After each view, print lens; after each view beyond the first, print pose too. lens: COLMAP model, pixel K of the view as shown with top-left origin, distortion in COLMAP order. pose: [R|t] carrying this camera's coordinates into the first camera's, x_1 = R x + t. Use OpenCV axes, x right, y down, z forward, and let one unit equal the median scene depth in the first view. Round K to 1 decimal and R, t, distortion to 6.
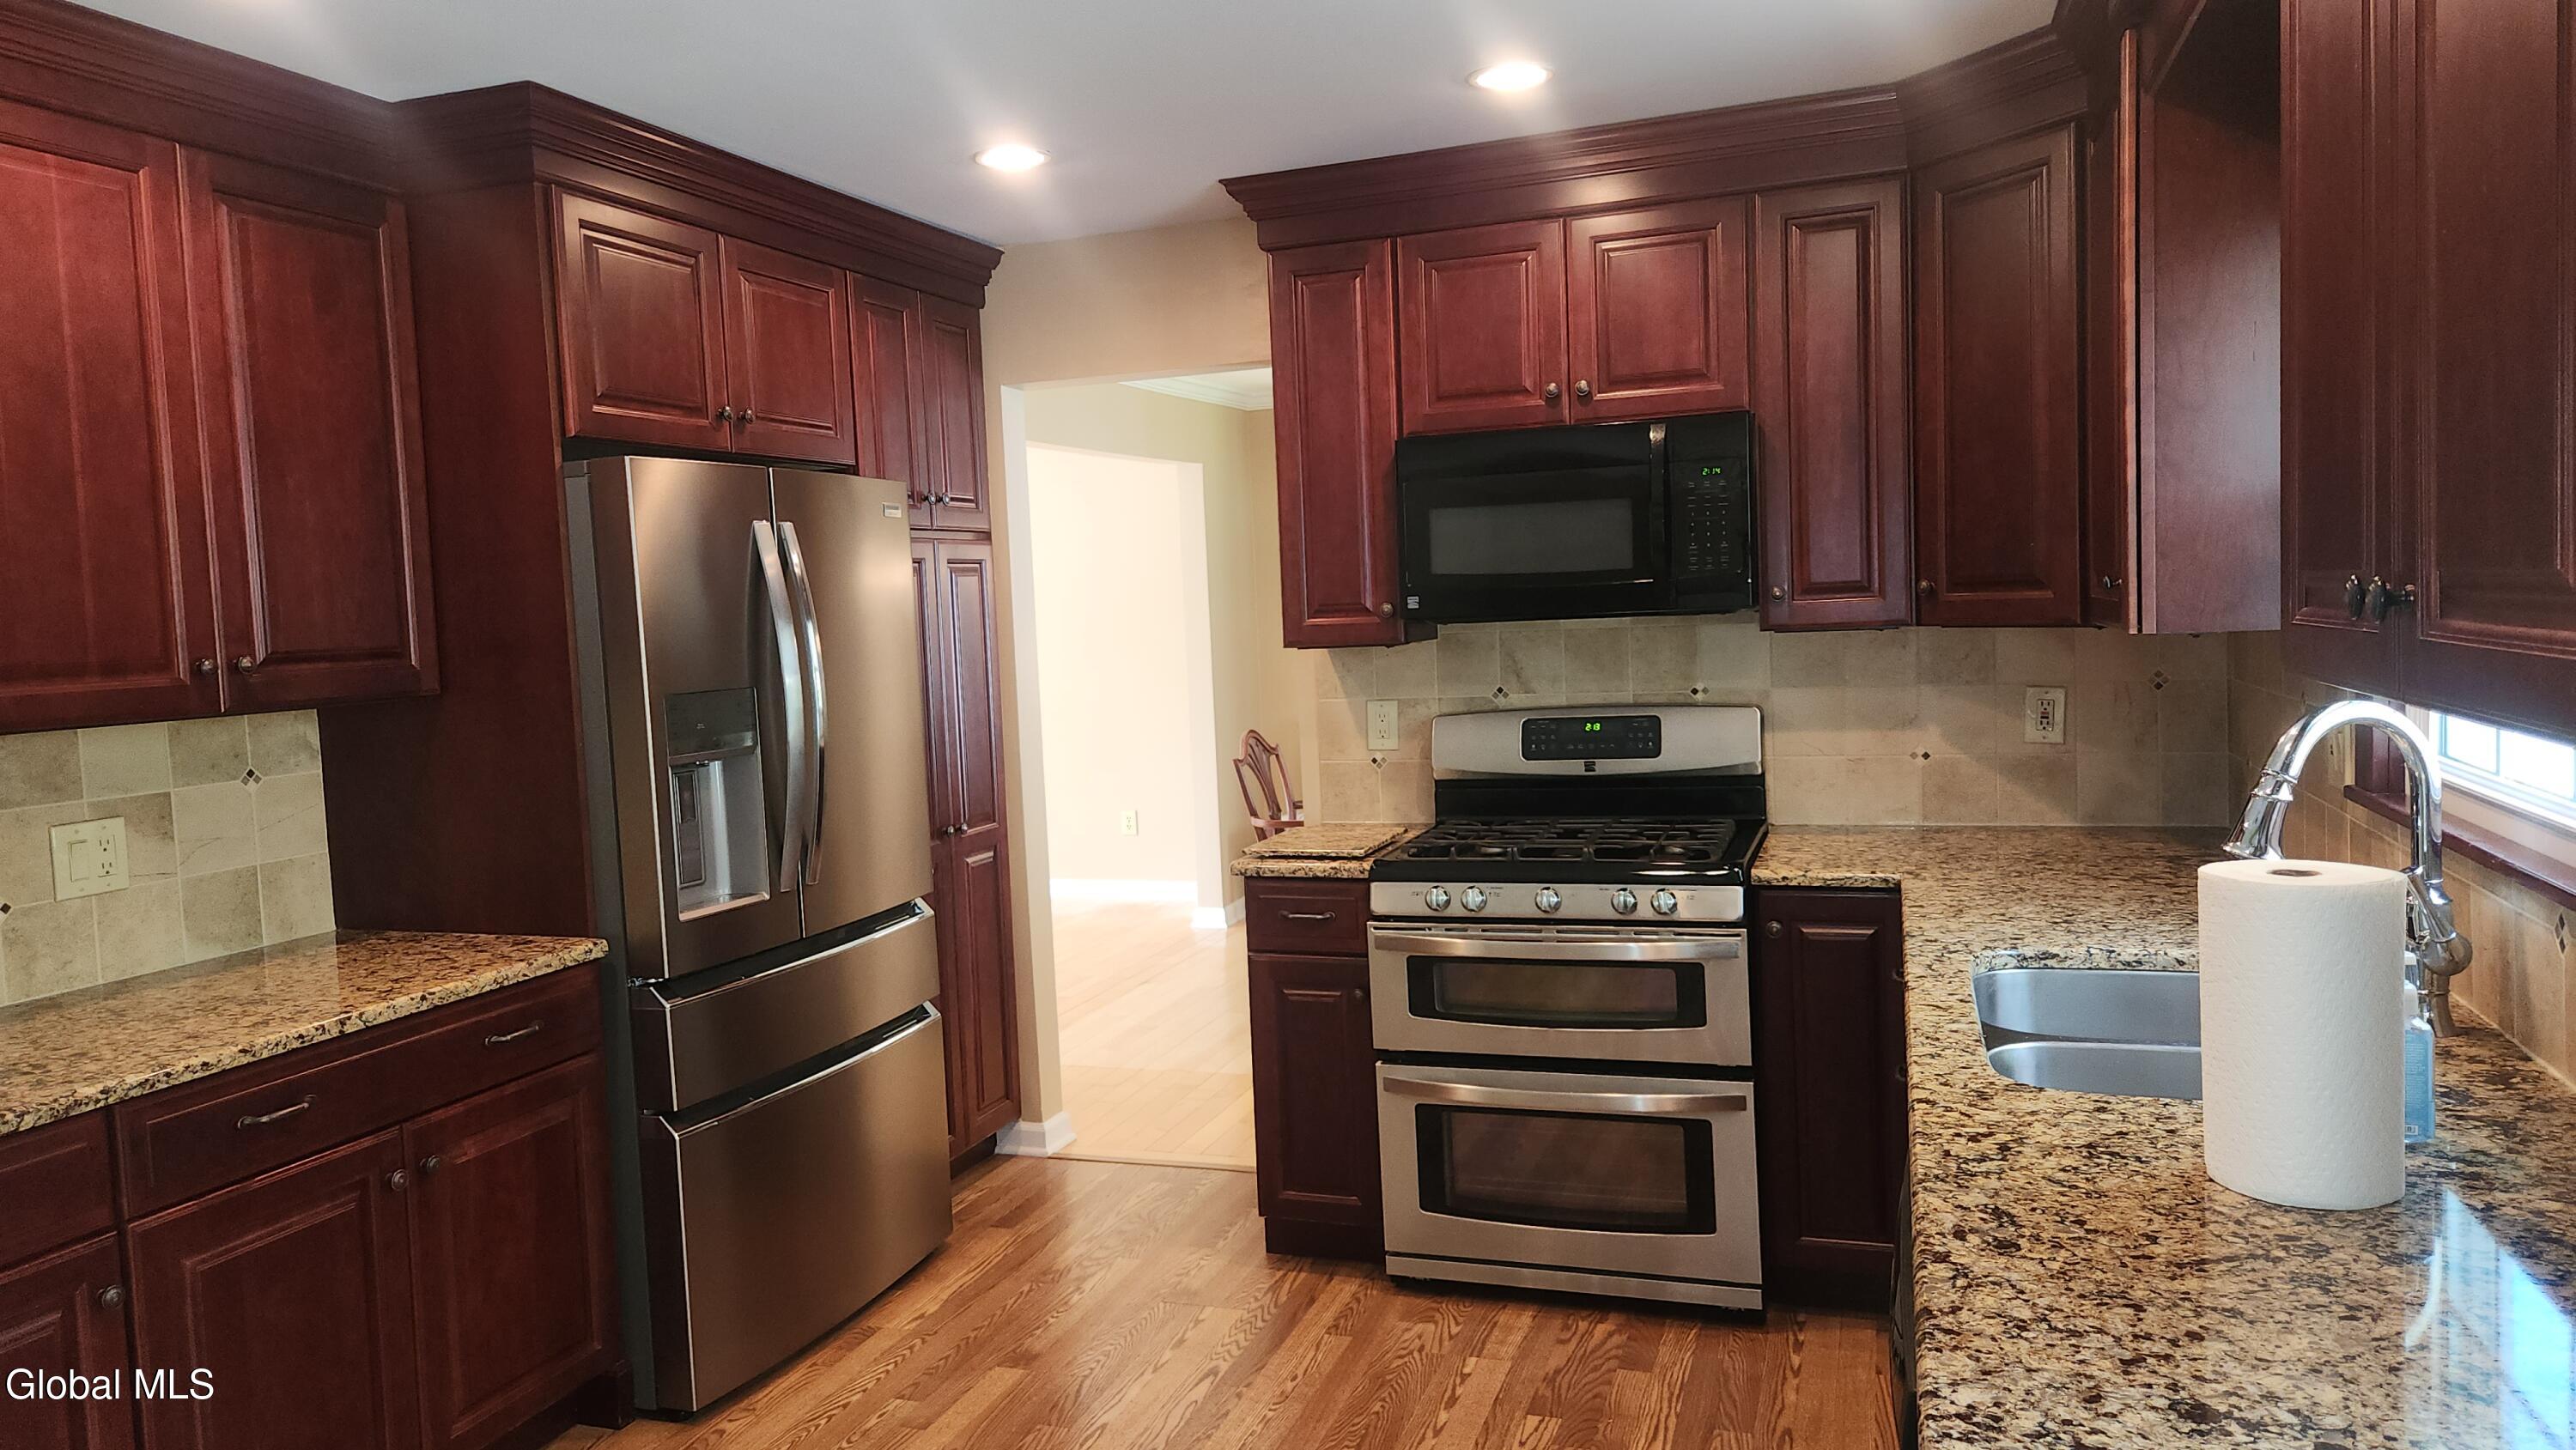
lens RADIAL K [[1706.7, 0, 1283.9], [0, 1706.7, 718.5], [0, 0, 1]] dist [0.055440, -0.042698]
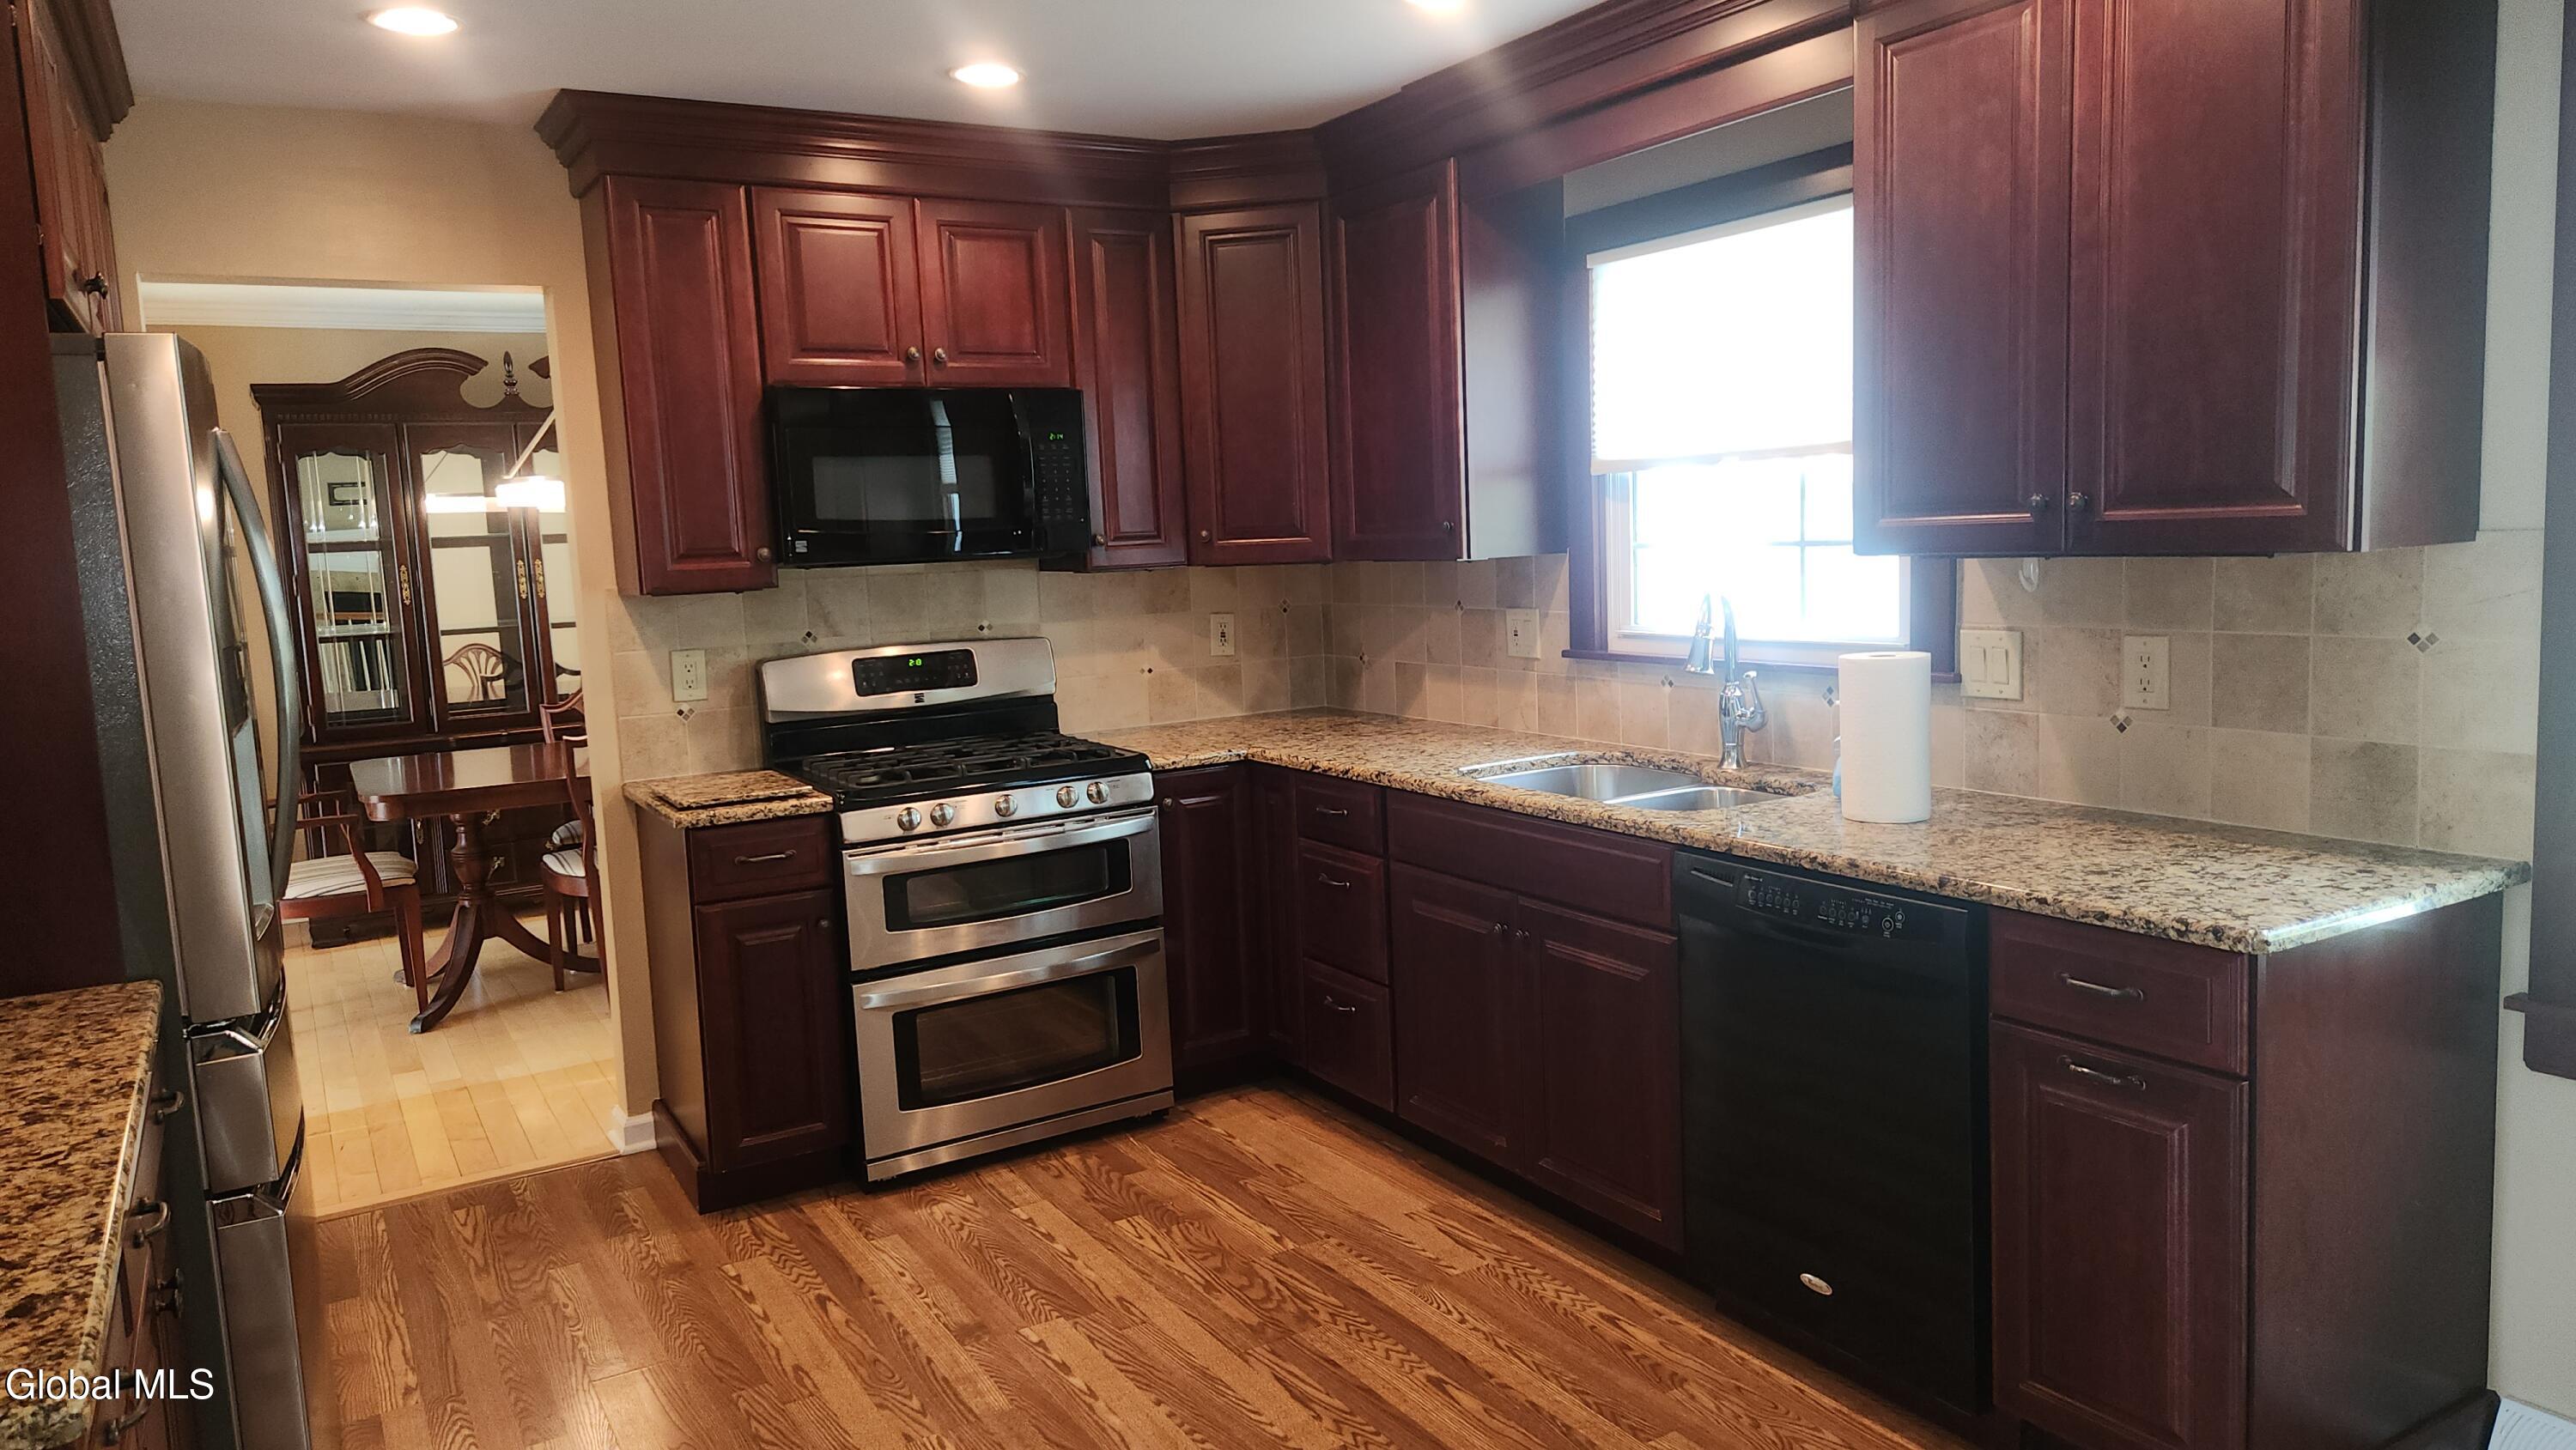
lens RADIAL K [[1706.7, 0, 1291.8], [0, 1706.7, 721.8], [0, 0, 1]] dist [0.055440, -0.042698]
pose [[0.626755, -0.073372, 0.775754, -0.561723], [0.066162, 0.996973, 0.040841, 0.014961], [-0.776403, 0.025728, 0.629712, 0.120422]]
